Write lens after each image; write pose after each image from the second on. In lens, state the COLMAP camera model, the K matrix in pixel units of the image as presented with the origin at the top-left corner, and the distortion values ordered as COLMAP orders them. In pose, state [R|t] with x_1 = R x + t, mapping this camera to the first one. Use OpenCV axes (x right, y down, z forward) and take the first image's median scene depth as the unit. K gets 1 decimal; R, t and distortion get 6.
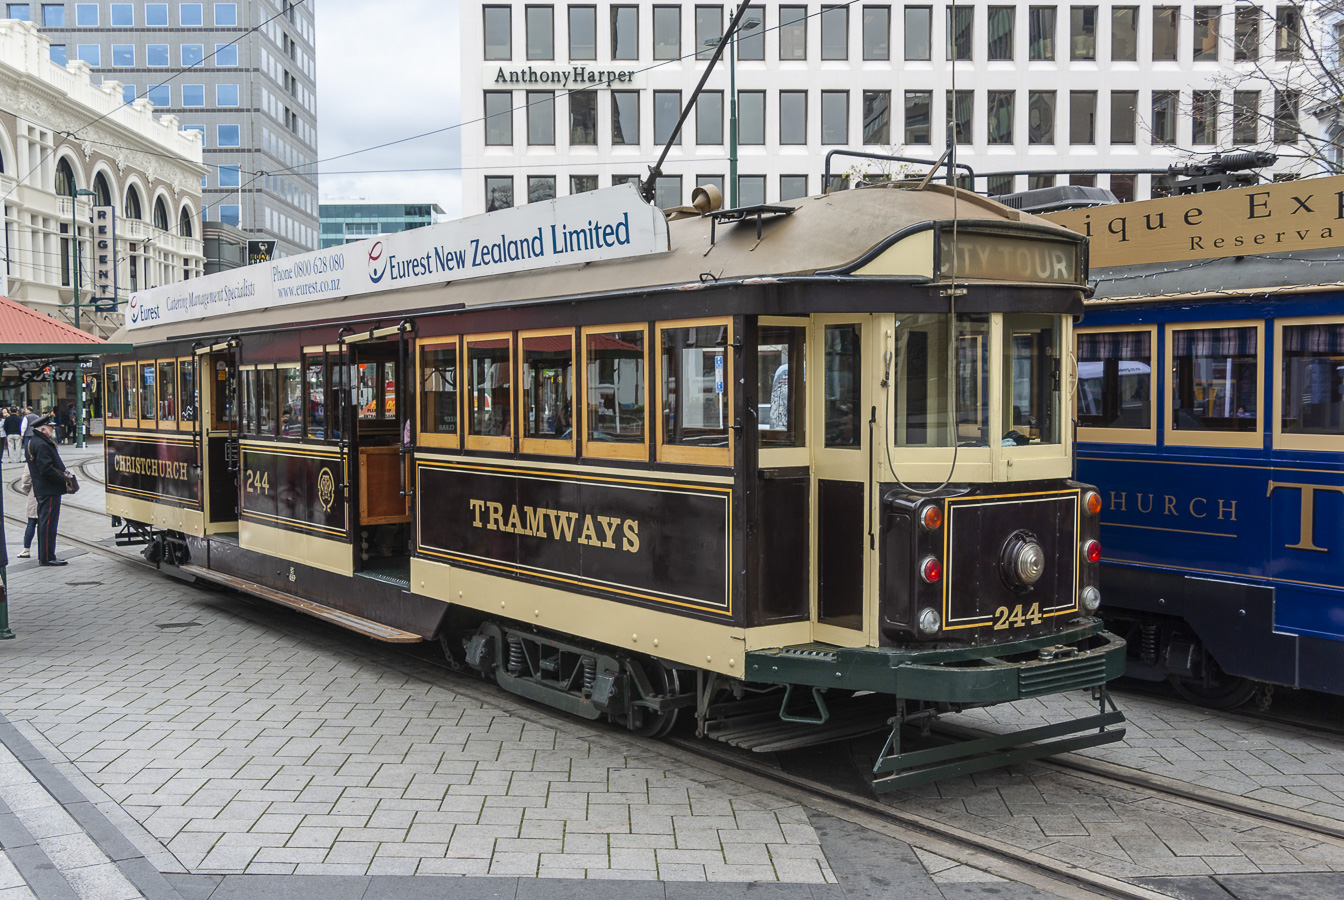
lens RADIAL K [[1423.8, 0, 672.0], [0, 1423.8, 450.0], [0, 0, 1]] dist [-0.044458, 0.097309]
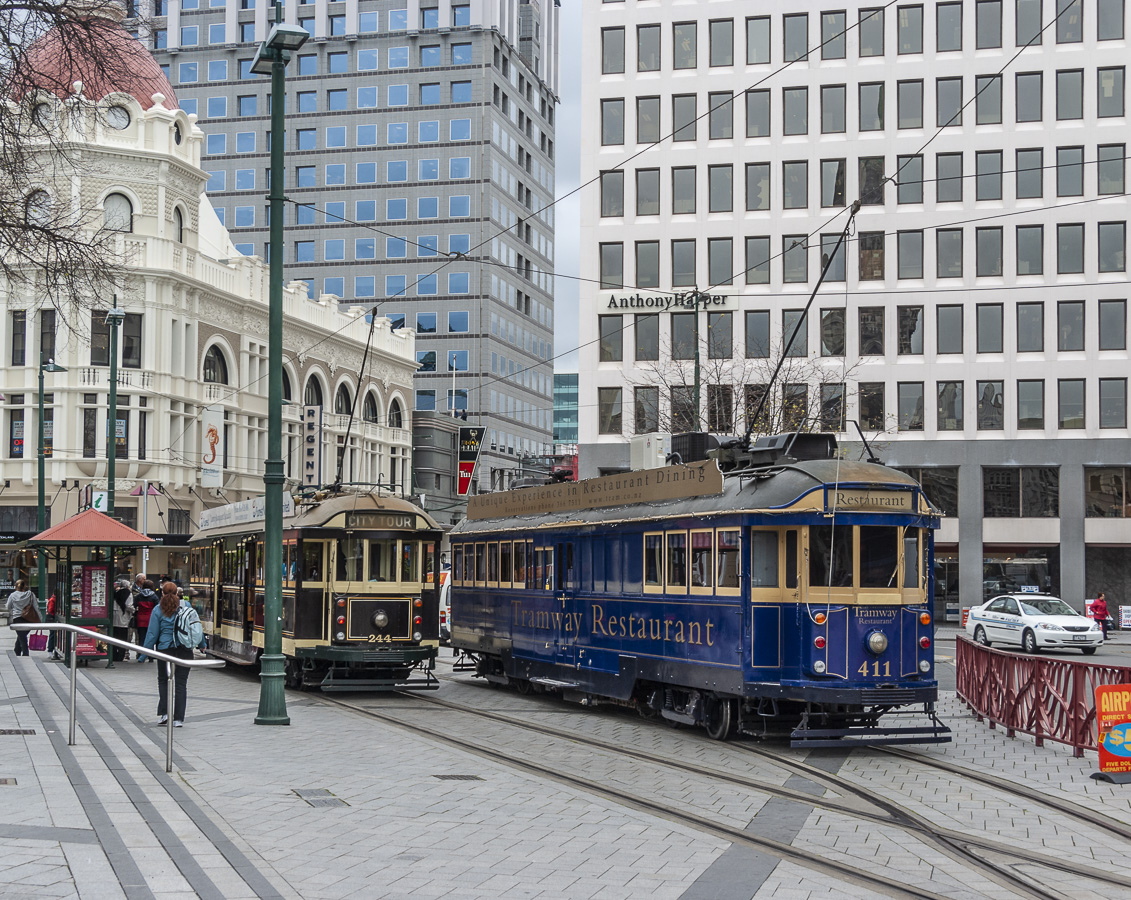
lens RADIAL K [[1659.9, 0, 565.5], [0, 1659.9, 450.0], [0, 0, 1]] dist [-0.006859, -0.031291]
pose [[0.964585, -0.002835, -0.263757, 0.147489], [-0.028578, 0.992933, -0.115183, 0.010789], [0.262220, 0.118641, 0.957687, -0.220431]]
